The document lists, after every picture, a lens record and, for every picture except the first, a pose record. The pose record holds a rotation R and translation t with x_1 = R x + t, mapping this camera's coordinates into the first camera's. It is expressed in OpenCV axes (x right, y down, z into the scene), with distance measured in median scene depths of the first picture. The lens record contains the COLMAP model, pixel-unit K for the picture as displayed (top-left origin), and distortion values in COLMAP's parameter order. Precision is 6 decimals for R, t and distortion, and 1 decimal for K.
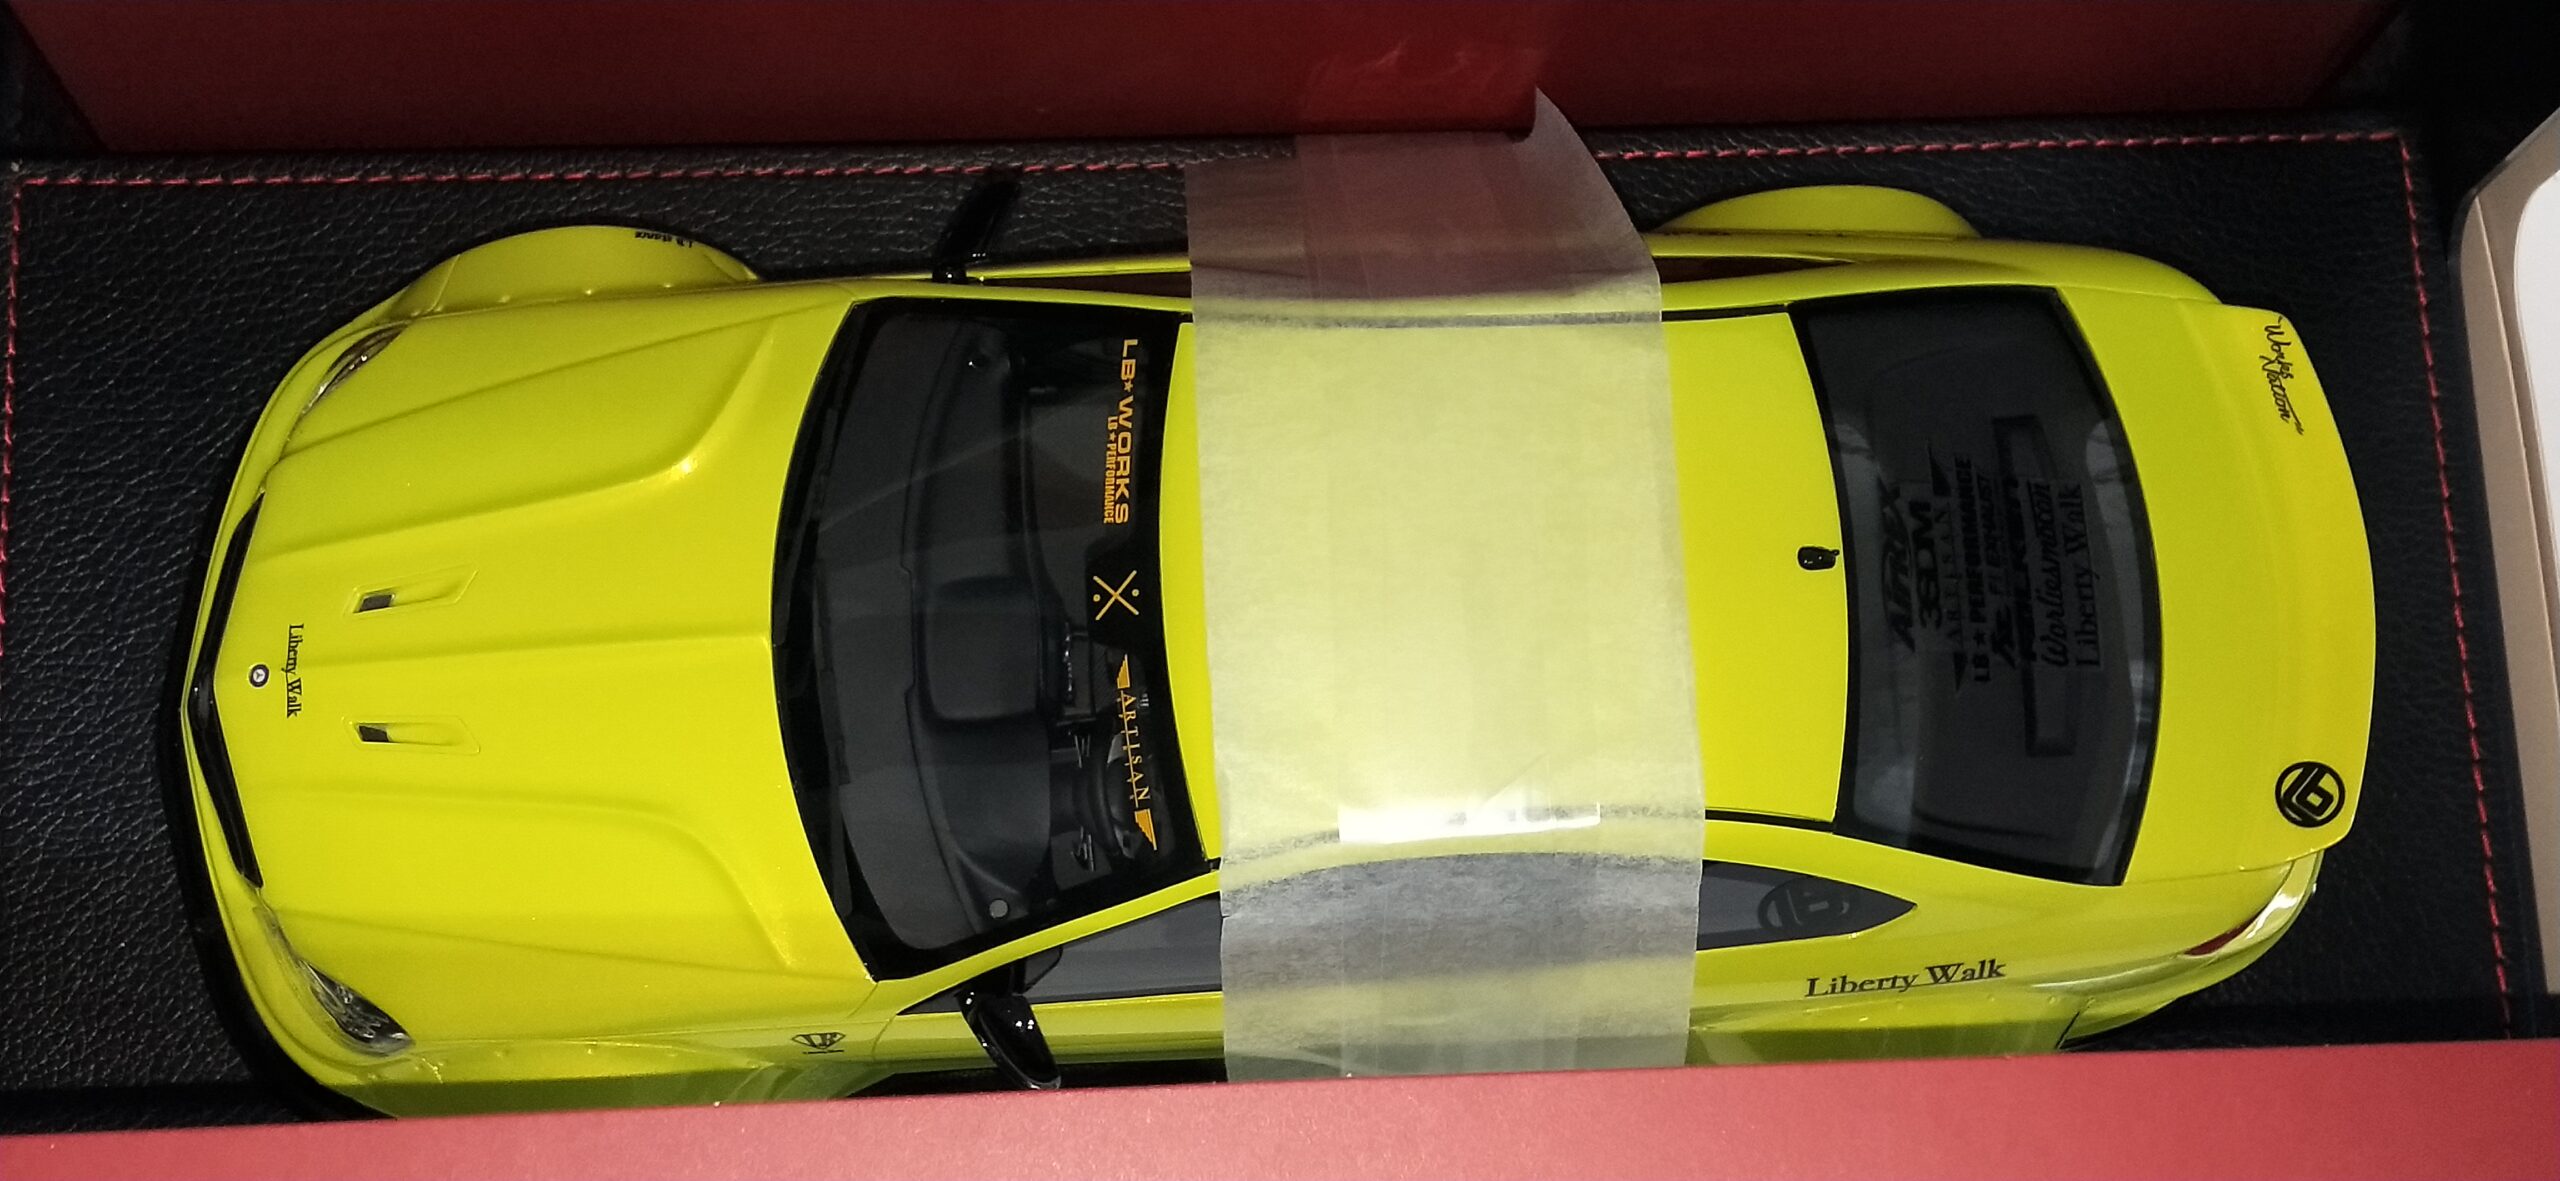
lens RADIAL K [[3888.1, 0, 1280.0], [0, 3888.1, 590.5], [0, 0, 1]] dist [0.208236, -0.704581]
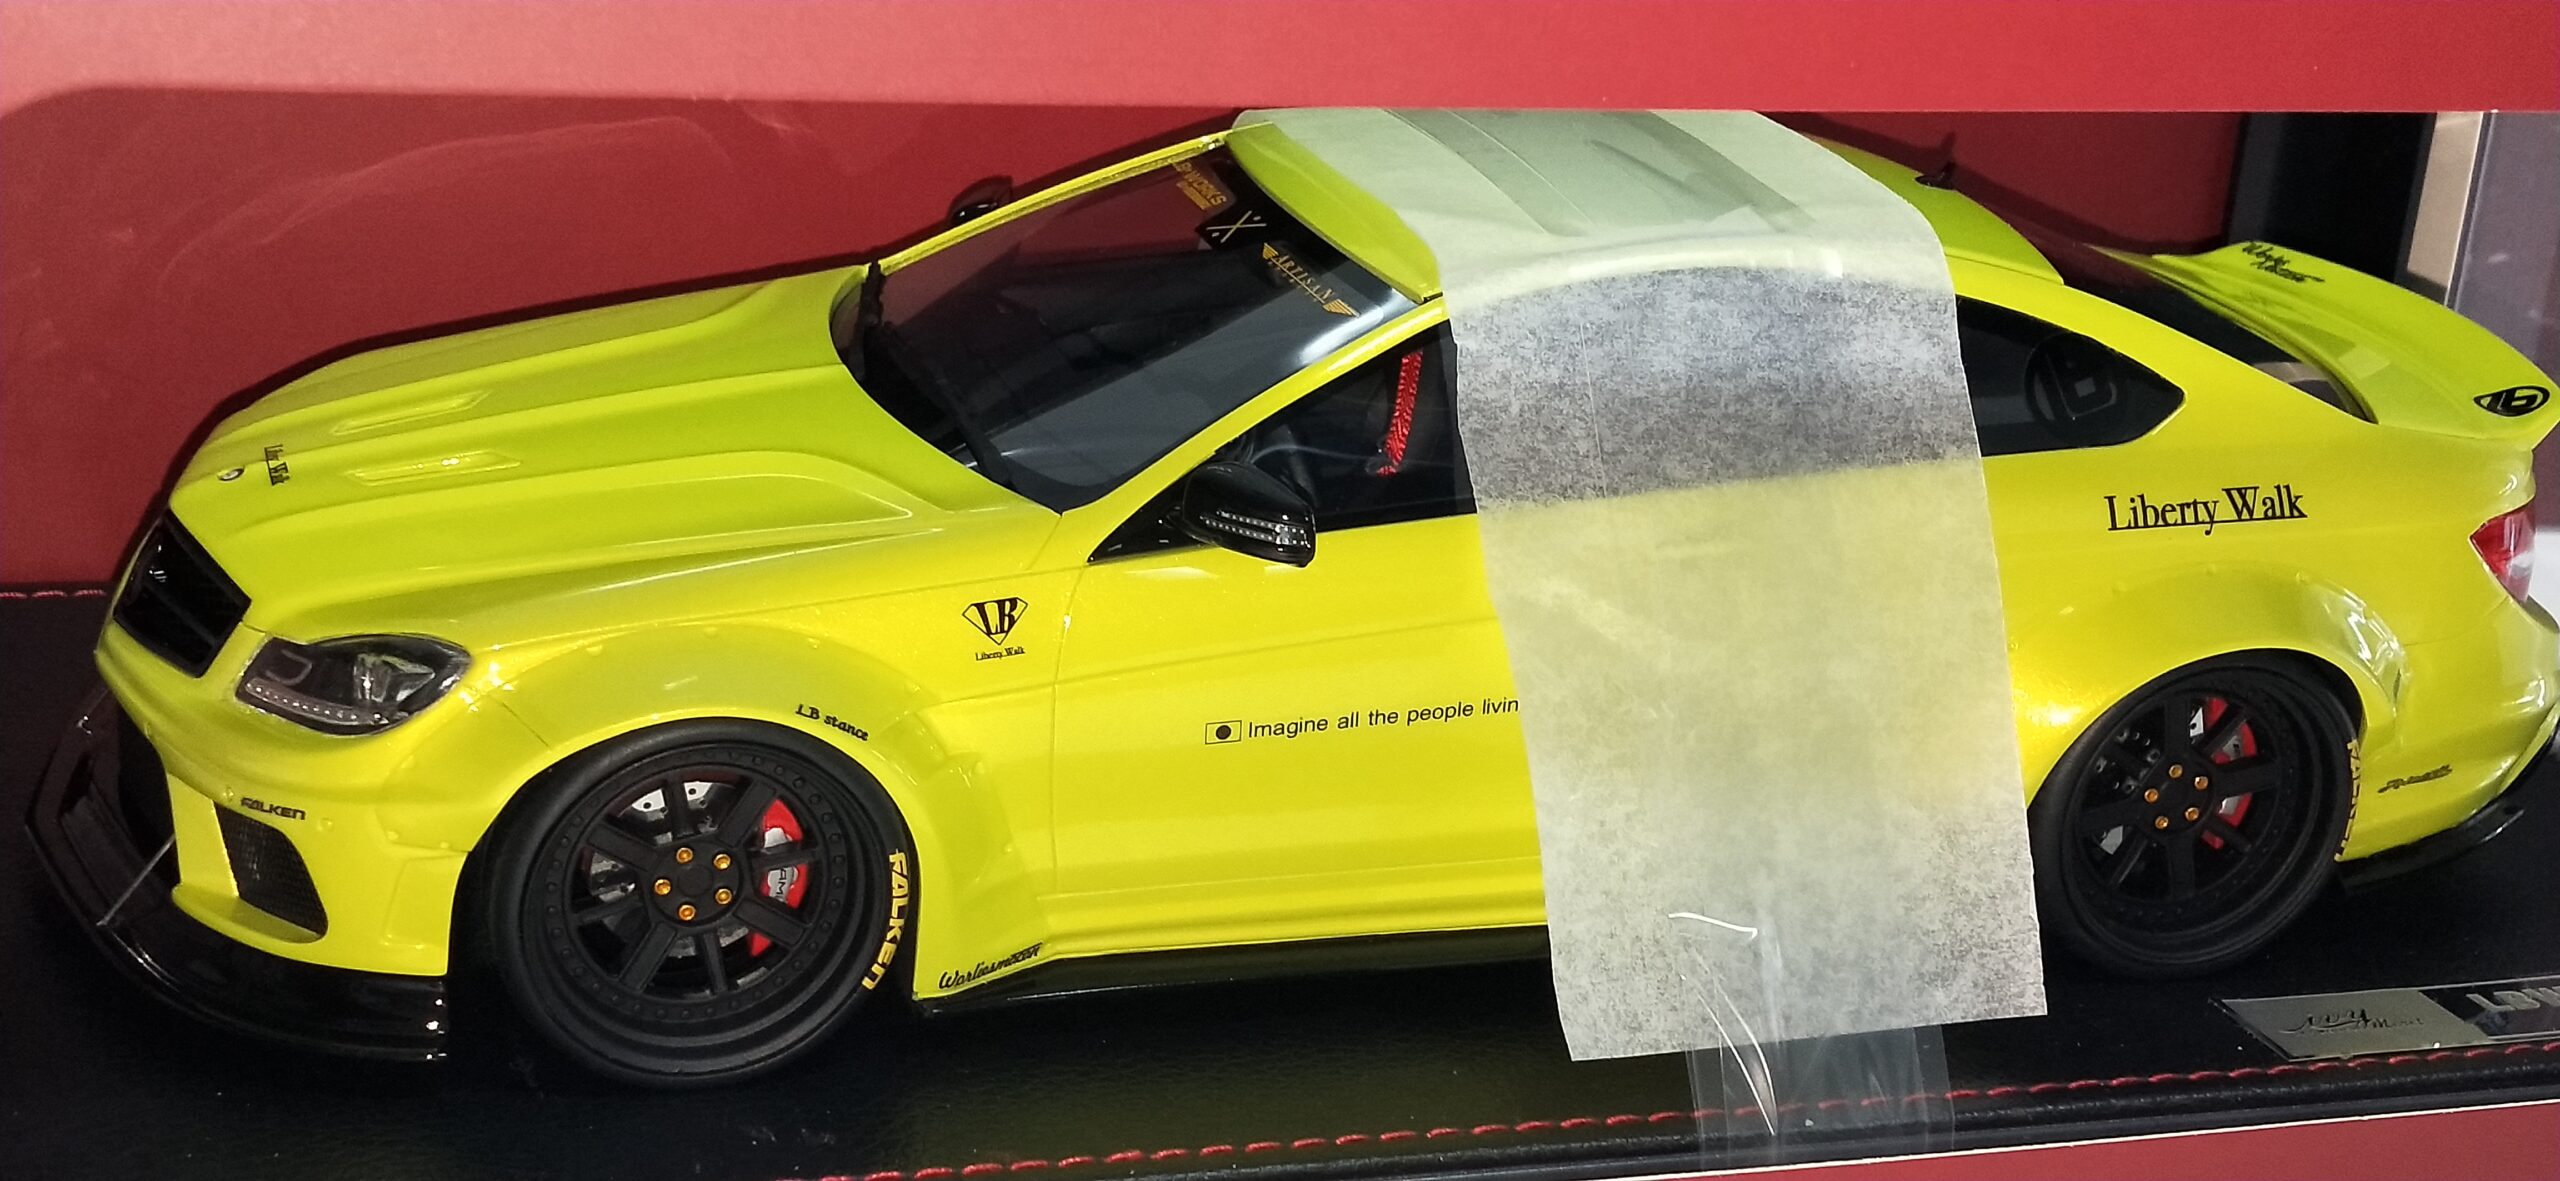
lens RADIAL K [[3888.1, 0, 1280.0], [0, 3888.1, 590.5], [0, 0, 1]] dist [0.208236, -0.704581]
pose [[0.964784, -0.069822, 0.253609, -0.262755], [0.247857, 0.564172, -0.787576, 0.750069], [-0.088089, 0.822700, 0.561610, 0.547033]]
